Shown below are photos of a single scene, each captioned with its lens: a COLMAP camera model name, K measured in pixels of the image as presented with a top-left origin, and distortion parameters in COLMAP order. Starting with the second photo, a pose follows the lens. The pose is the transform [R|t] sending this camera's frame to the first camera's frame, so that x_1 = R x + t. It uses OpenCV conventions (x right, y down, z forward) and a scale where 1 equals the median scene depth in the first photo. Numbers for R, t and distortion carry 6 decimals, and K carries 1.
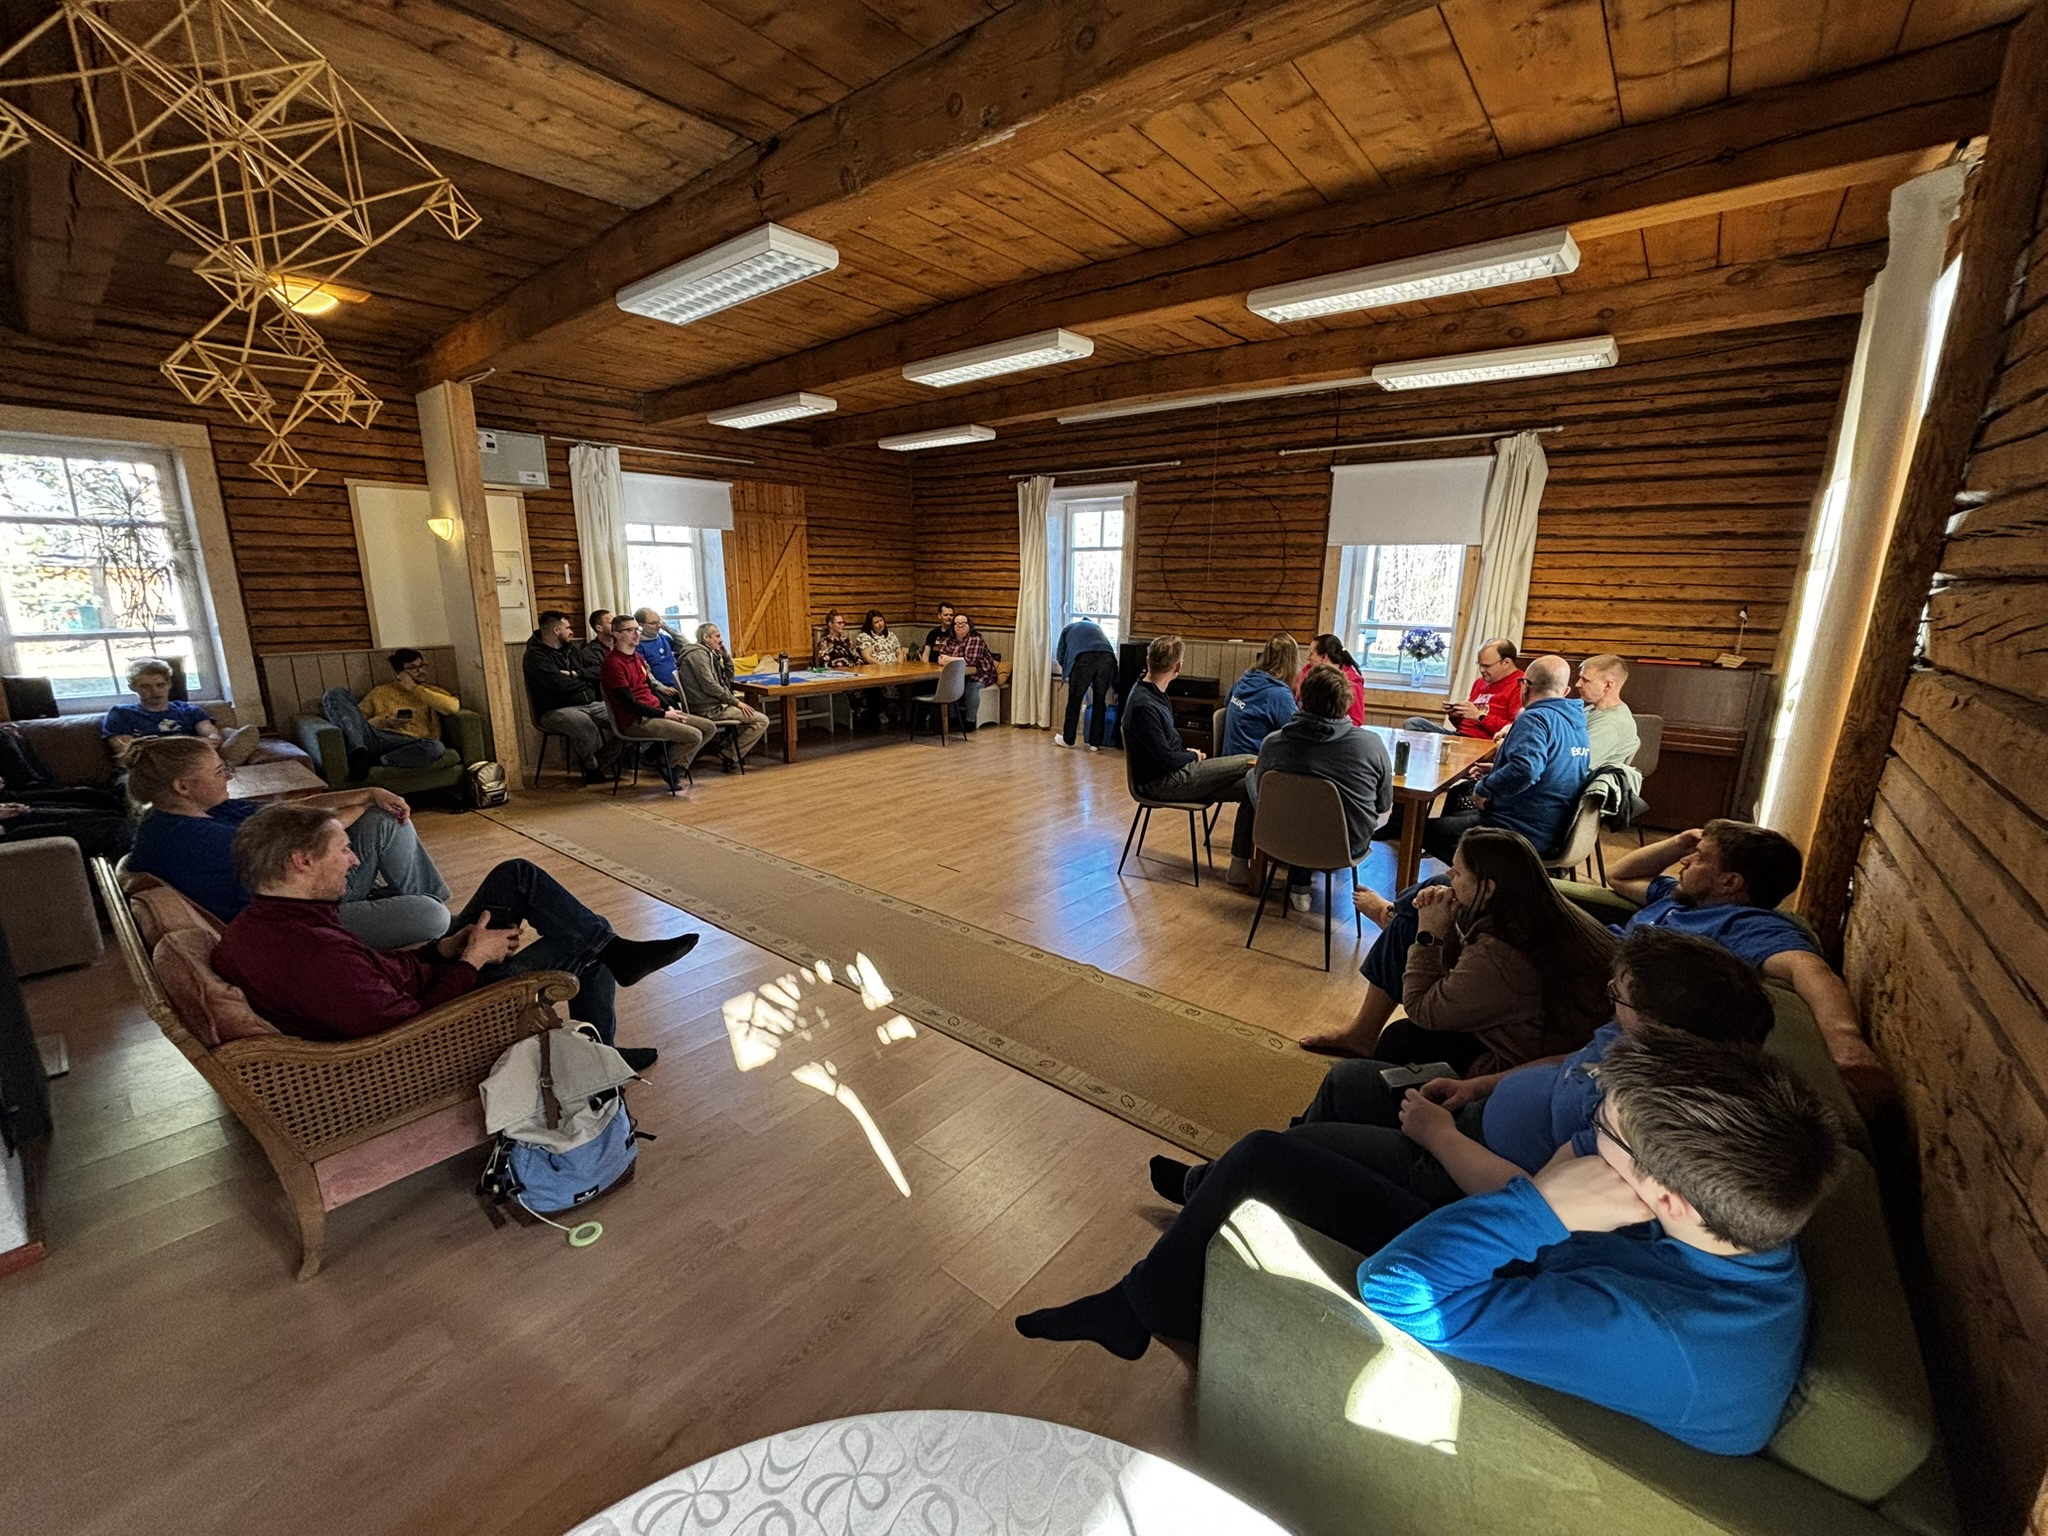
lens RADIAL K [[822.3, 0, 1021.3], [0, 822.3, 761.6], [0, 0, 1]] dist [0.003073, -0.001044]
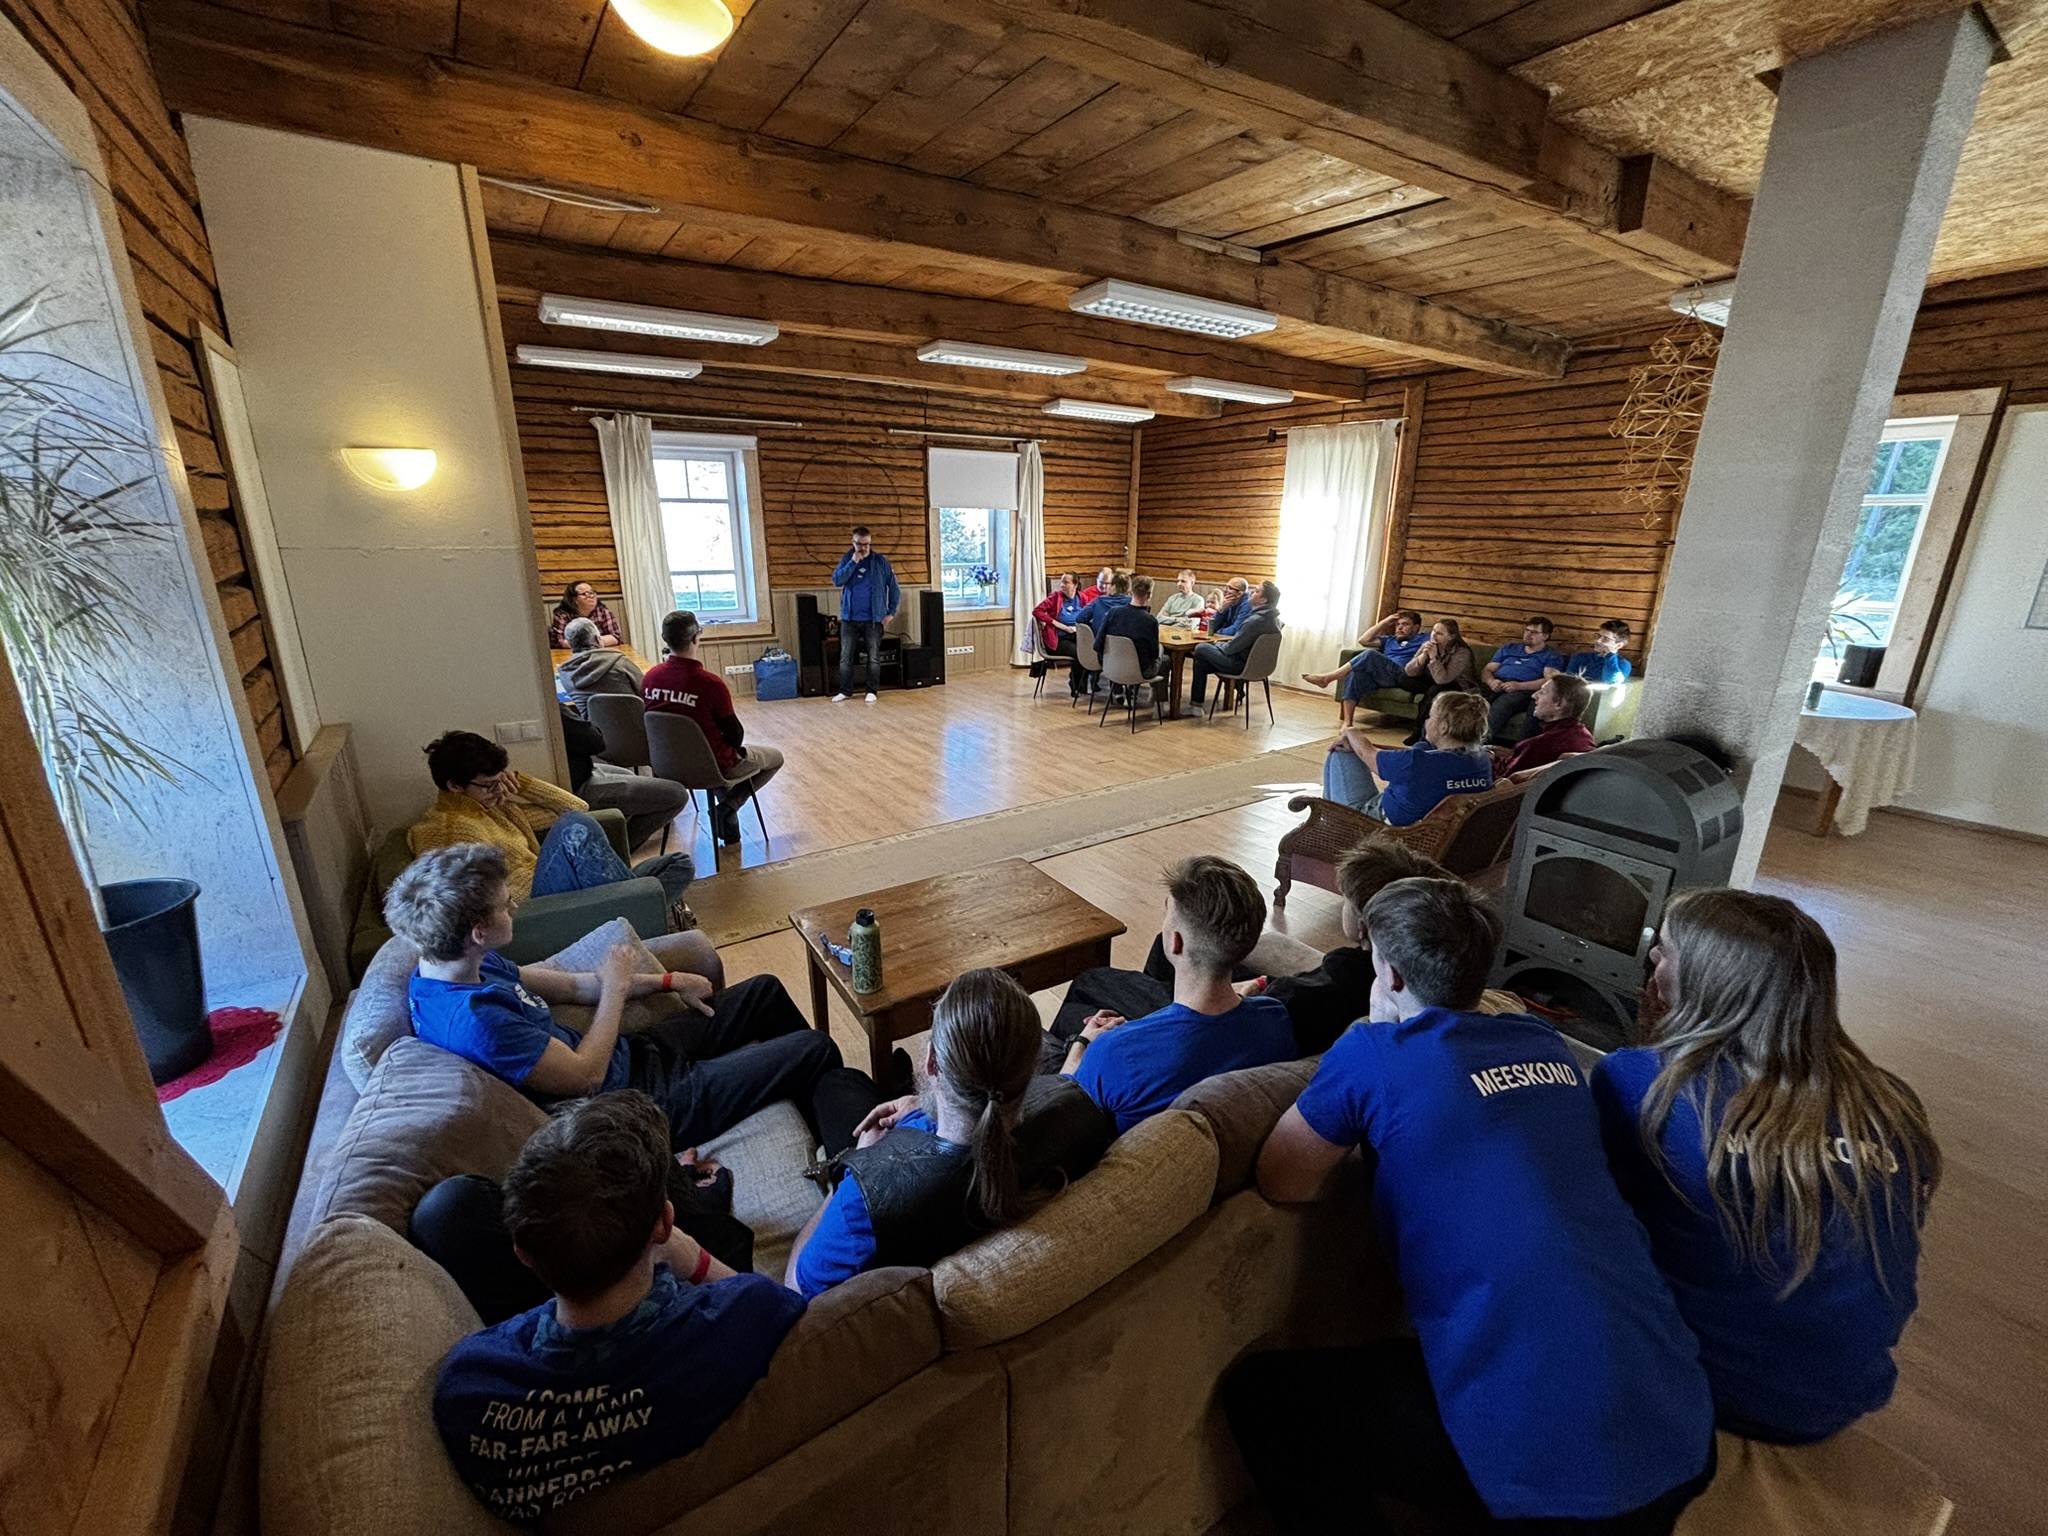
lens RADIAL K [[822.3, 0, 1030.1], [0, 822.3, 764.3], [0, 0, 1]] dist [0.003073, -0.001044]
pose [[0.291979, -0.281358, 0.914104, -0.883451], [0.201711, 0.952369, 0.228706, -0.130764], [-0.934912, 0.117607, 0.334825, 0.428093]]
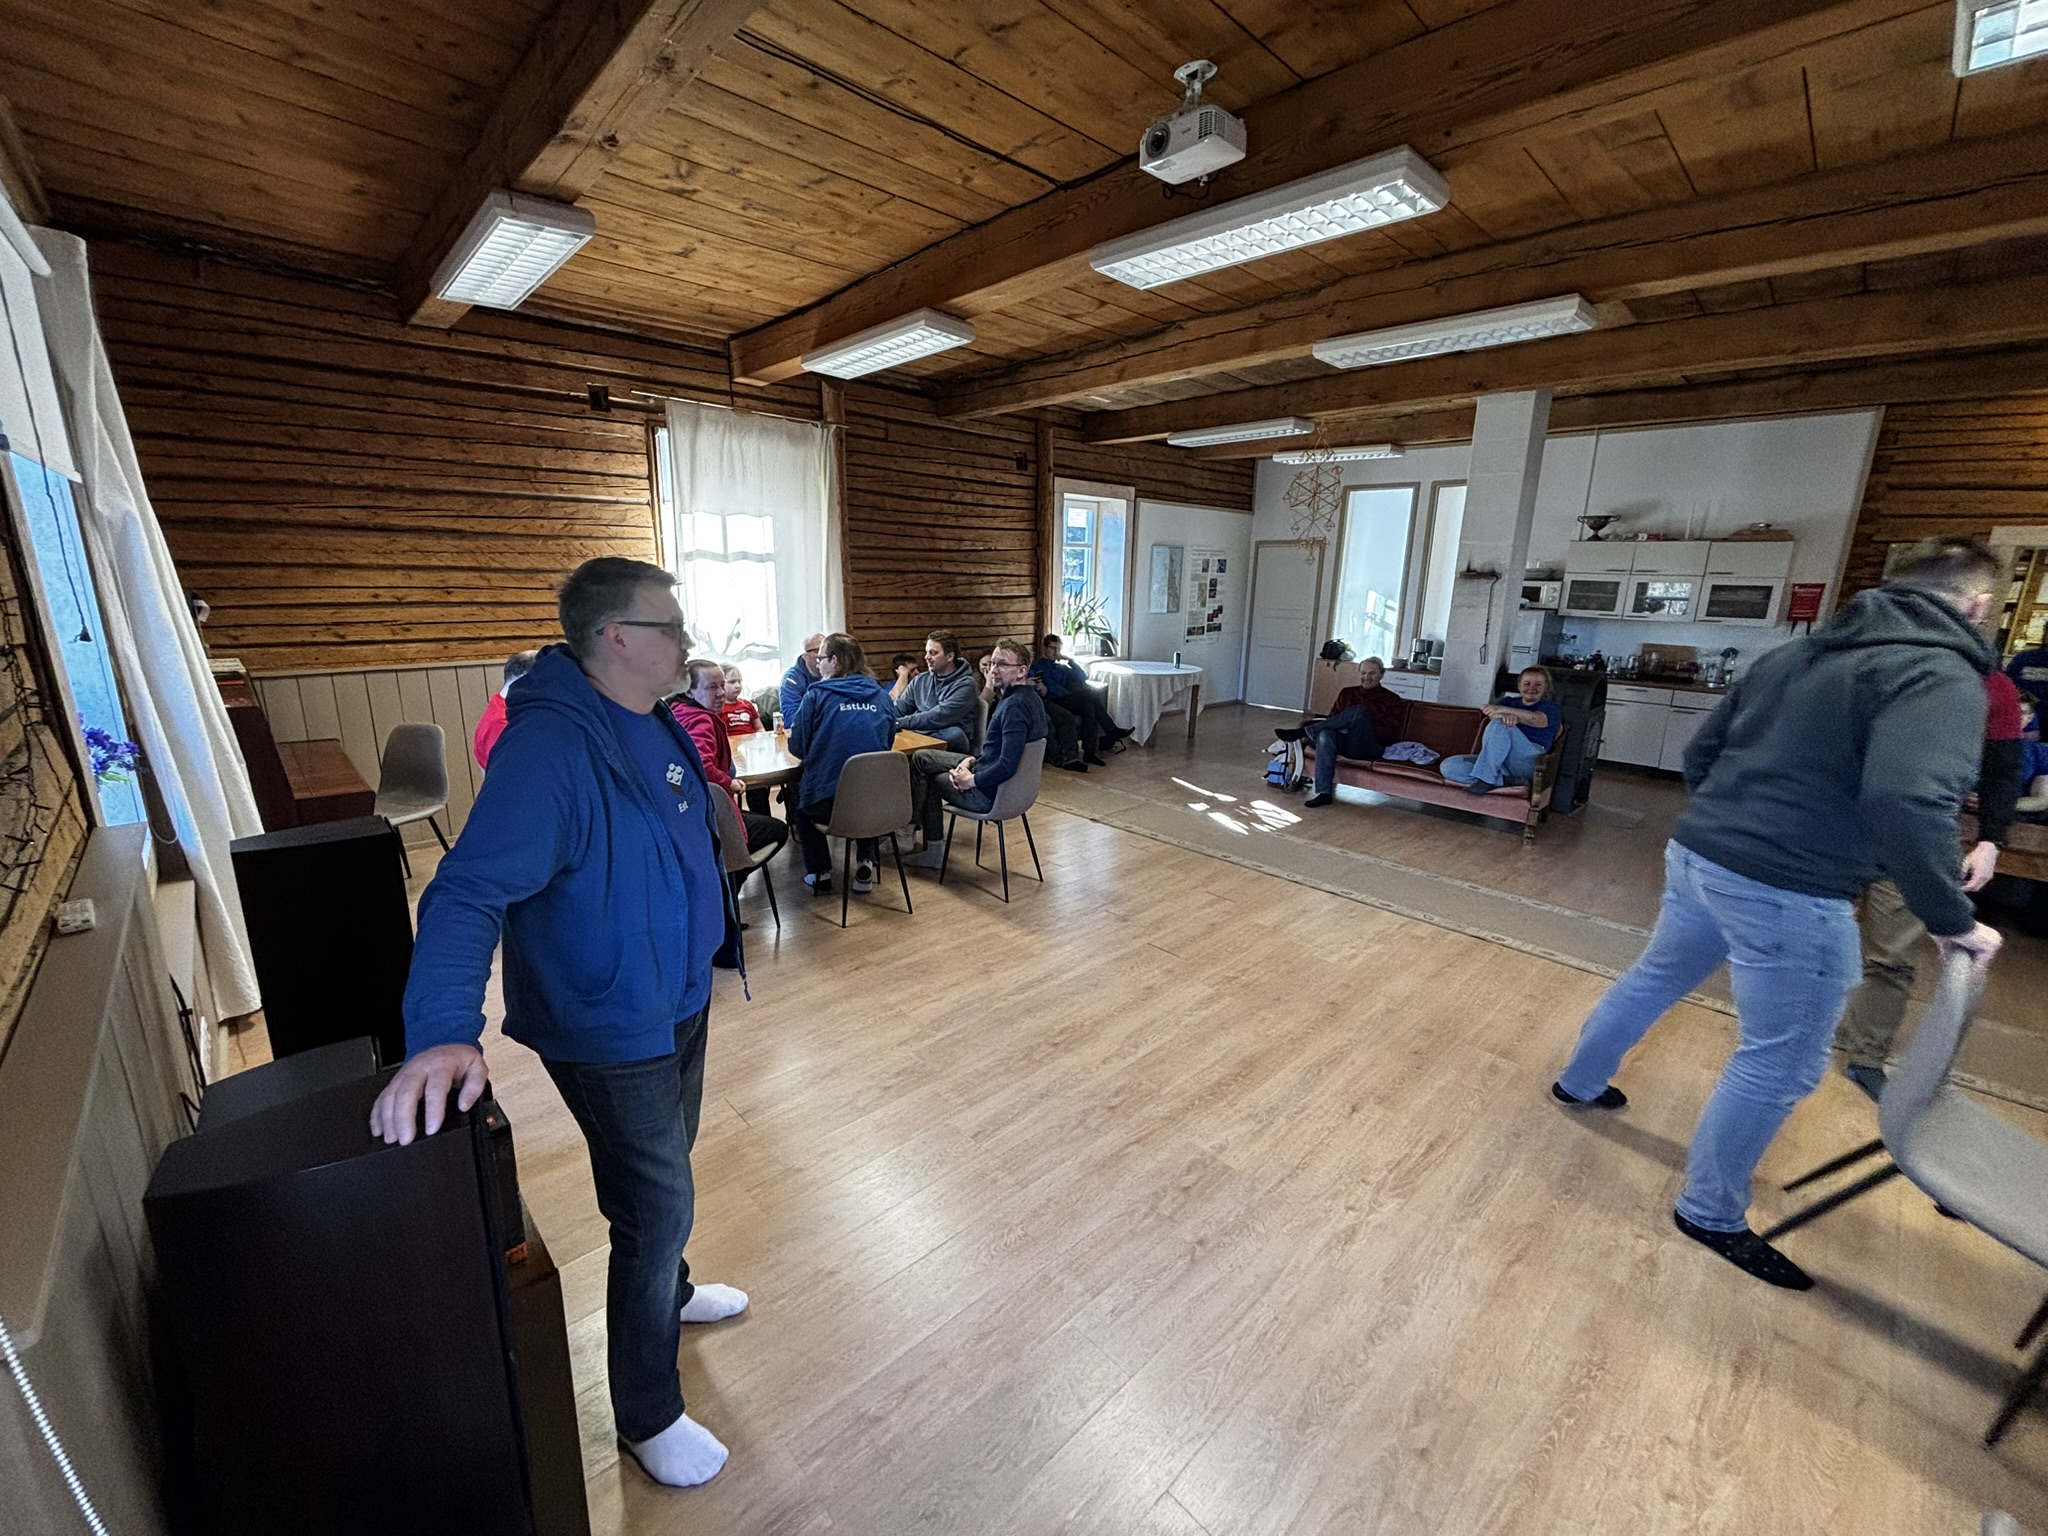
lens RADIAL K [[822.3, 0, 1011.2], [0, 822.3, 773.2], [0, 0, 1]] dist [0.003073, -0.001044]
pose [[-0.990283, -0.059484, 0.125704, 0.024852], [0.002304, 0.896763, 0.442505, -0.267760], [-0.139049, 0.438495, -0.887912, 1.167325]]
